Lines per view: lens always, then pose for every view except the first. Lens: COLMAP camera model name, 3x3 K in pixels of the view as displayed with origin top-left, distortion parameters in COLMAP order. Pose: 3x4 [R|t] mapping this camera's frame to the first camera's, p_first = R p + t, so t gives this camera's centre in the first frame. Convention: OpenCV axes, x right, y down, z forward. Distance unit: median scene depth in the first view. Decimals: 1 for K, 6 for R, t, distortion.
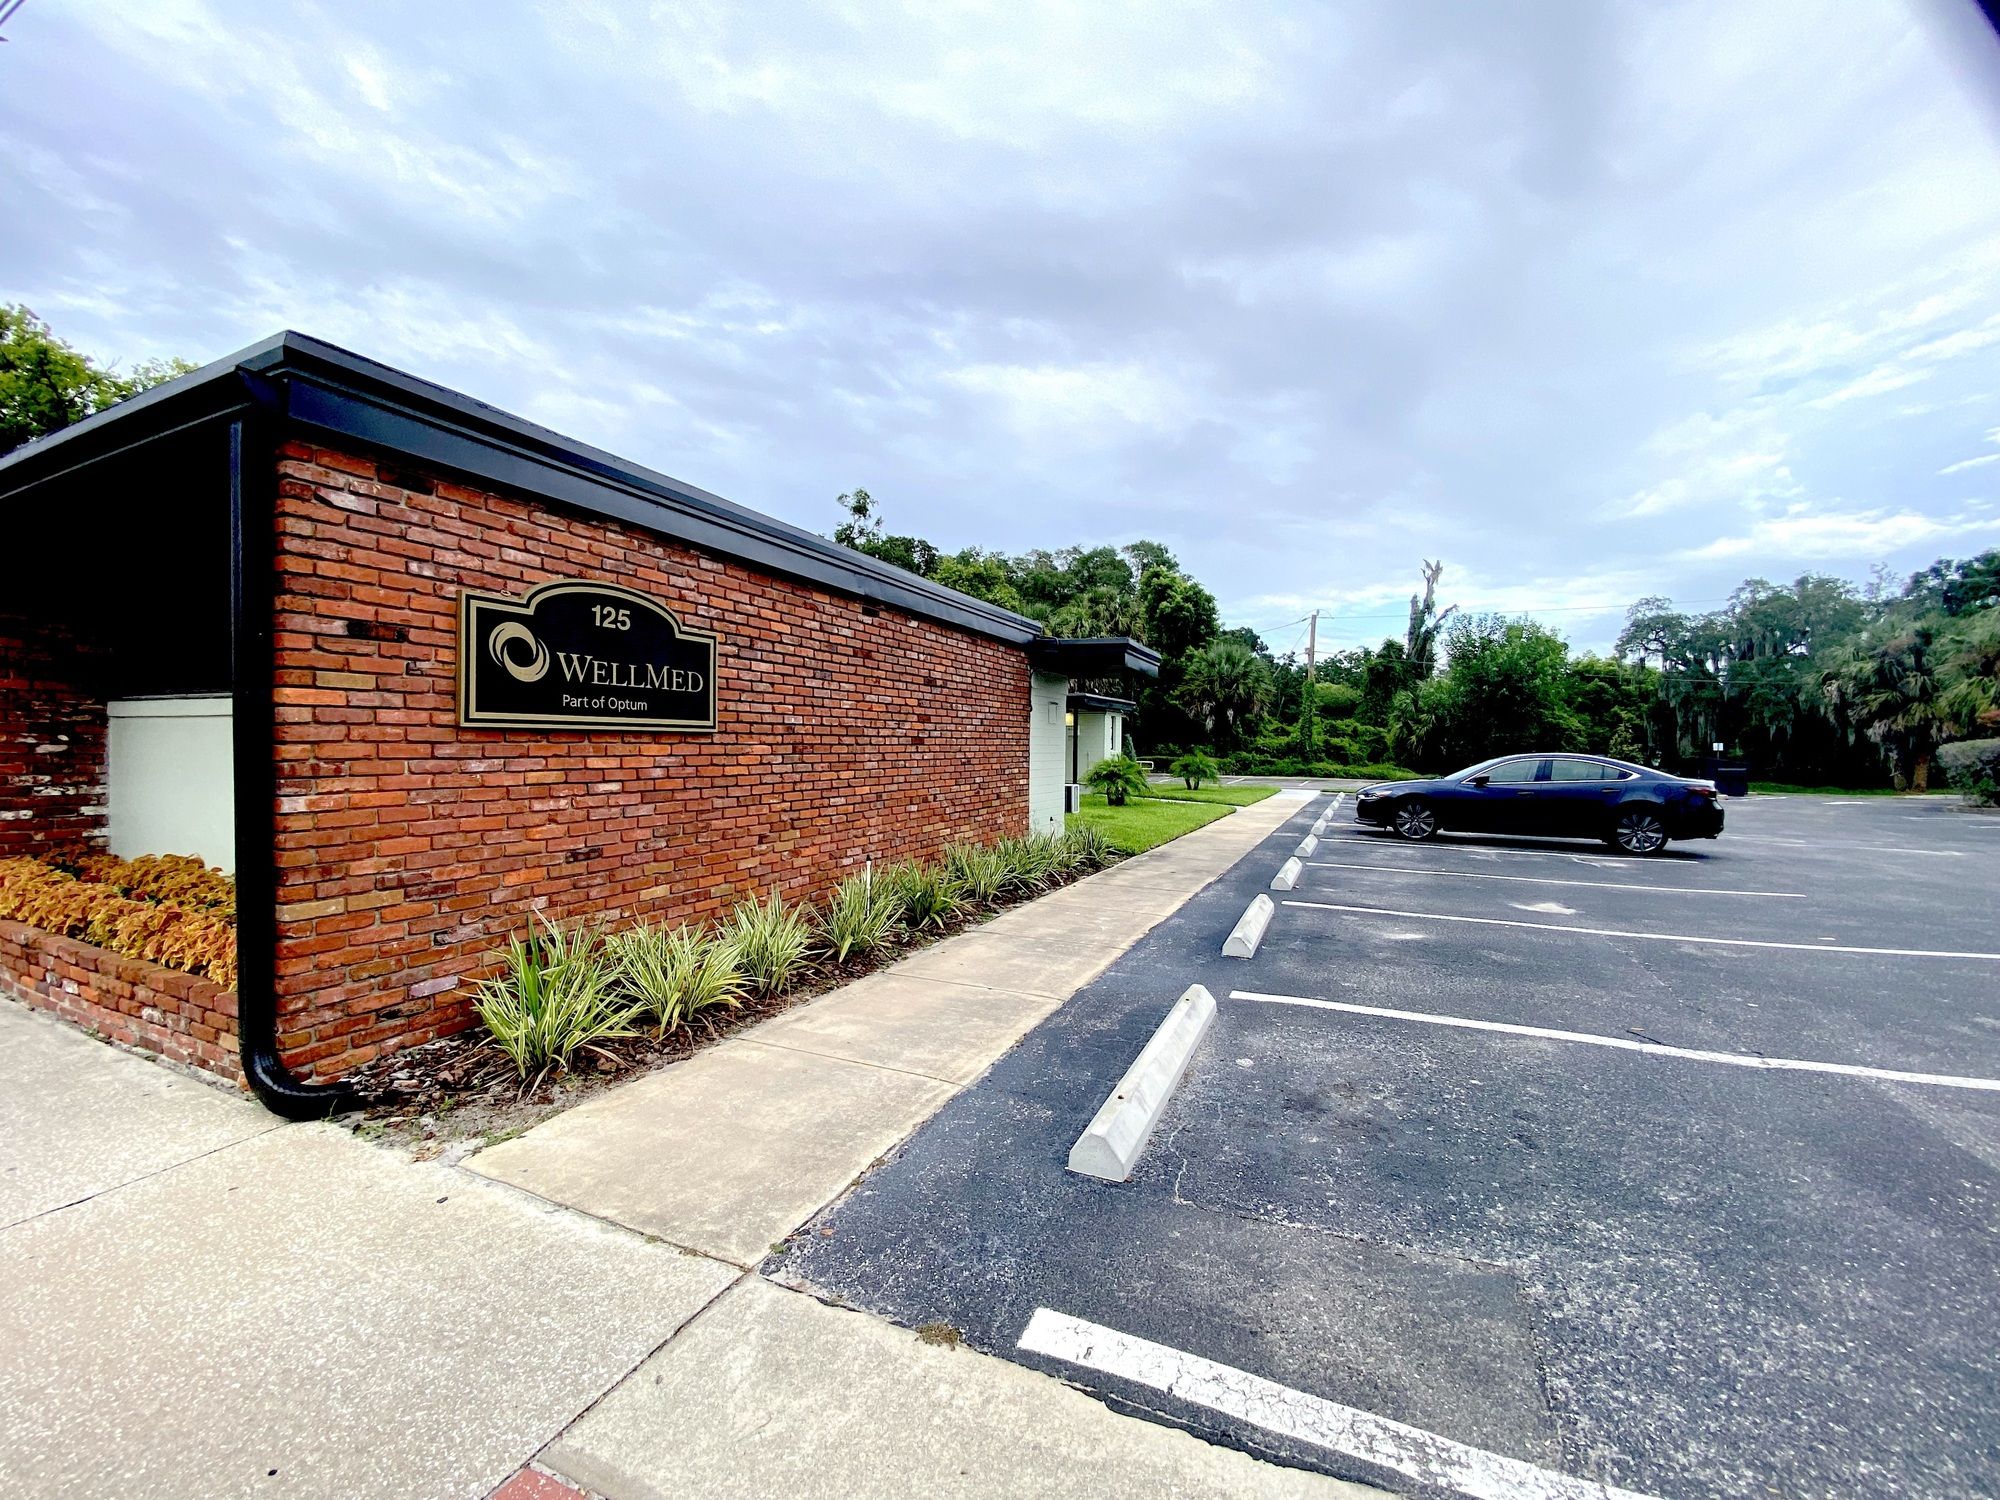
lens RADIAL K [[816.5, 0, 982.8], [0, 816.5, 731.5], [0, 0, 1]] dist [0.010225, -0.012905]
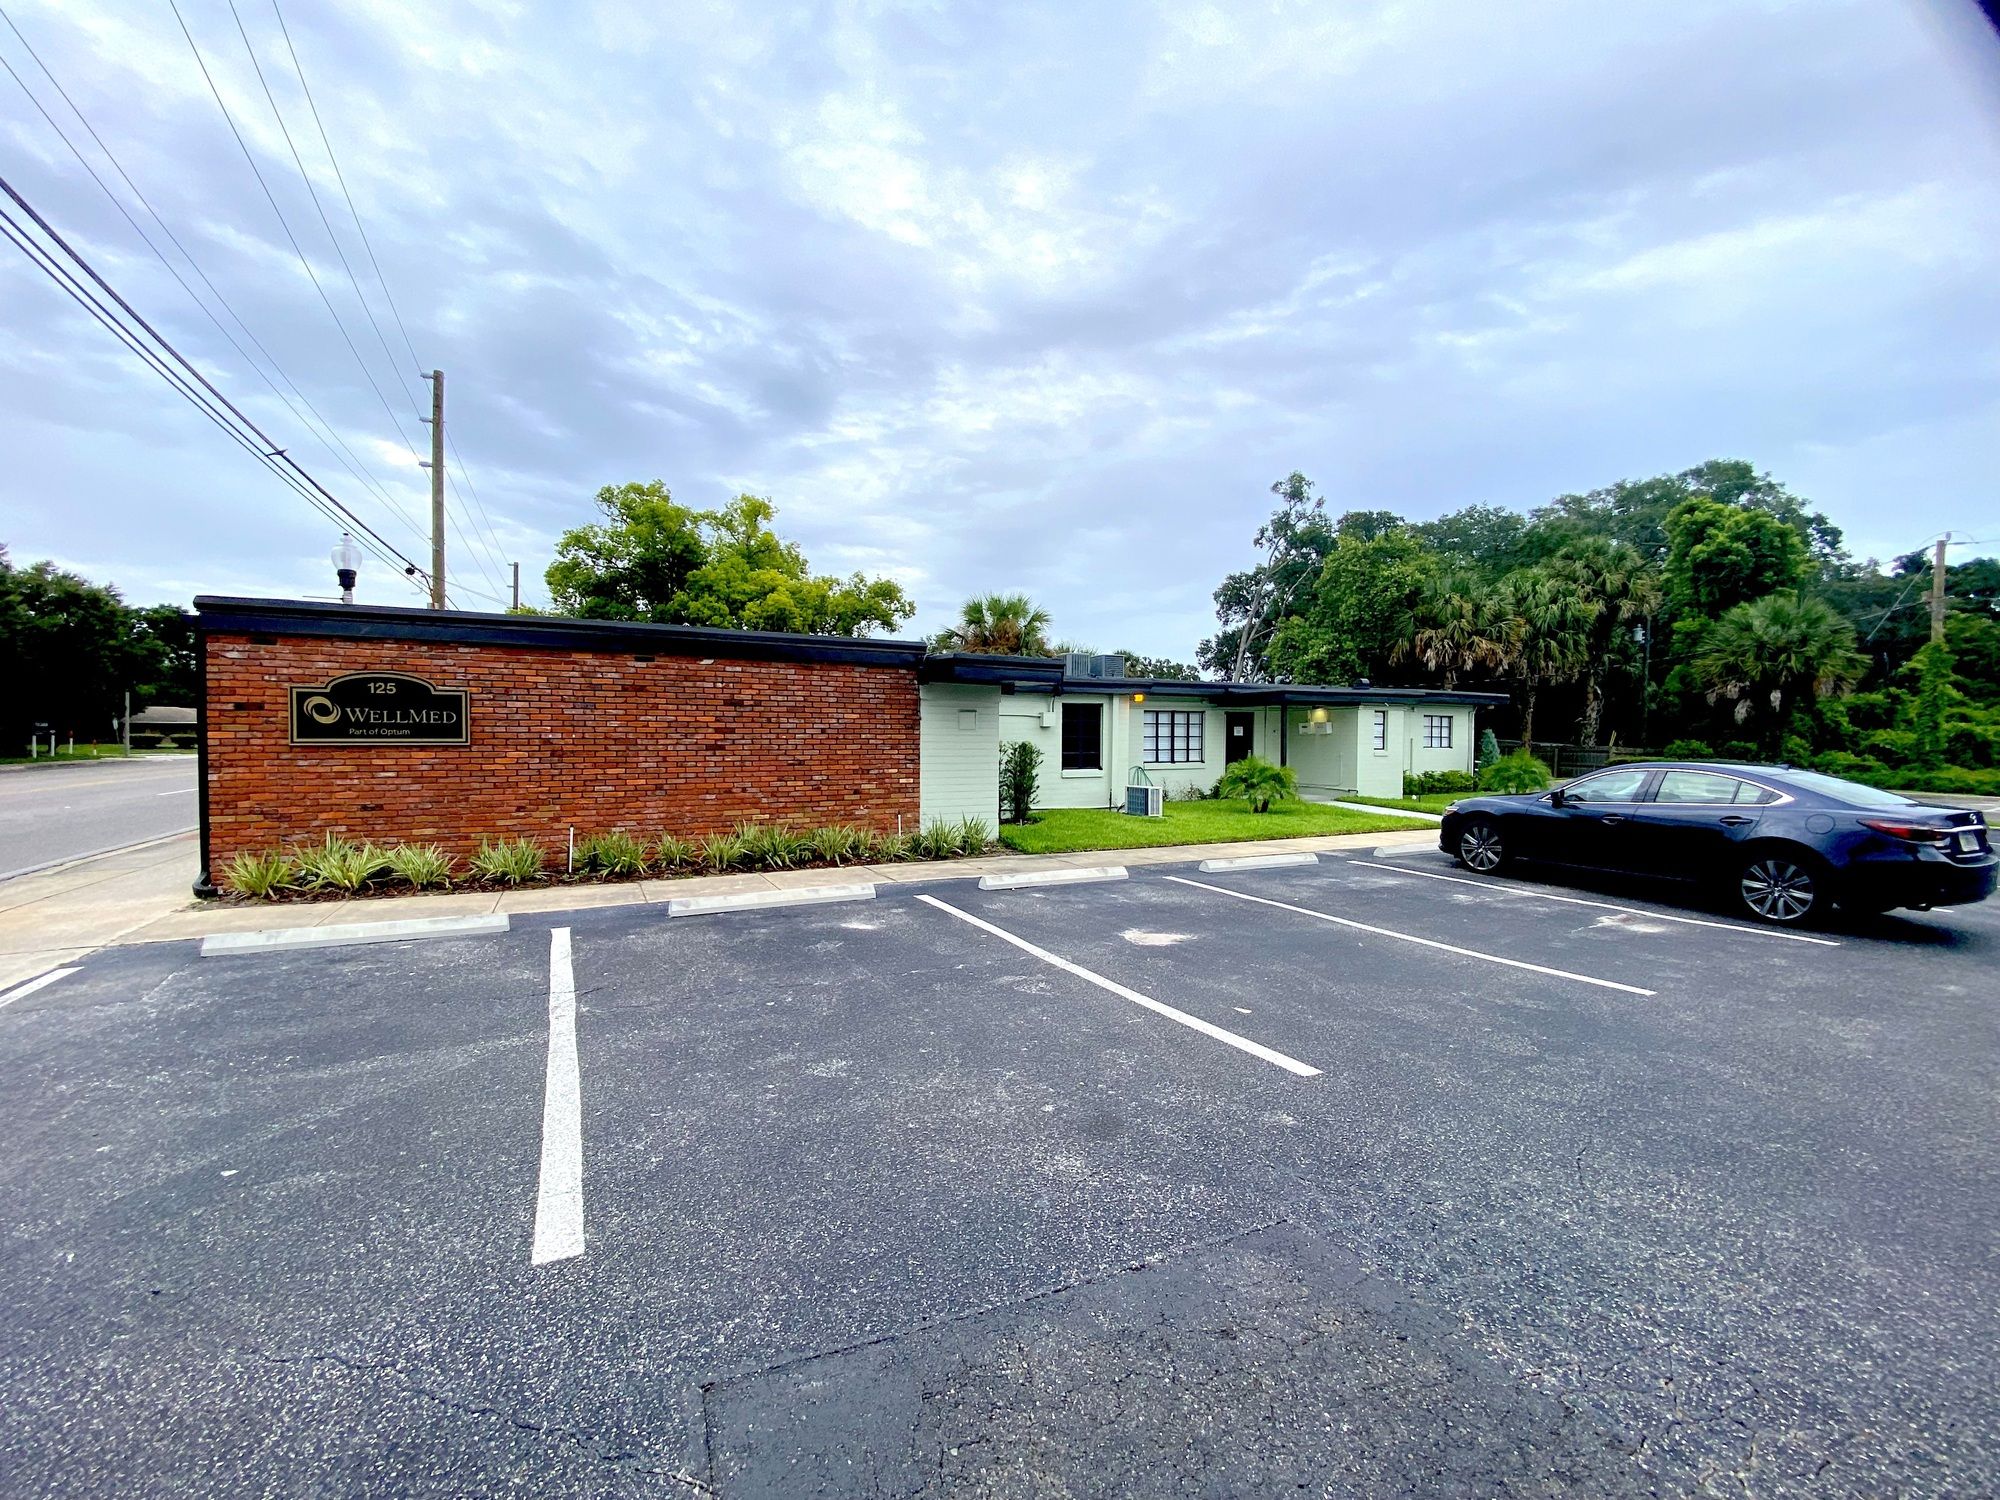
lens RADIAL K [[816.5, 0, 989.1], [0, 816.5, 745.2], [0, 0, 1]] dist [0.010225, -0.012905]
pose [[0.784837, -0.000749, -0.619702, 1.788258], [0.013882, 0.999770, 0.016374, -0.013235], [0.619547, -0.021454, 0.784666, 0.339124]]
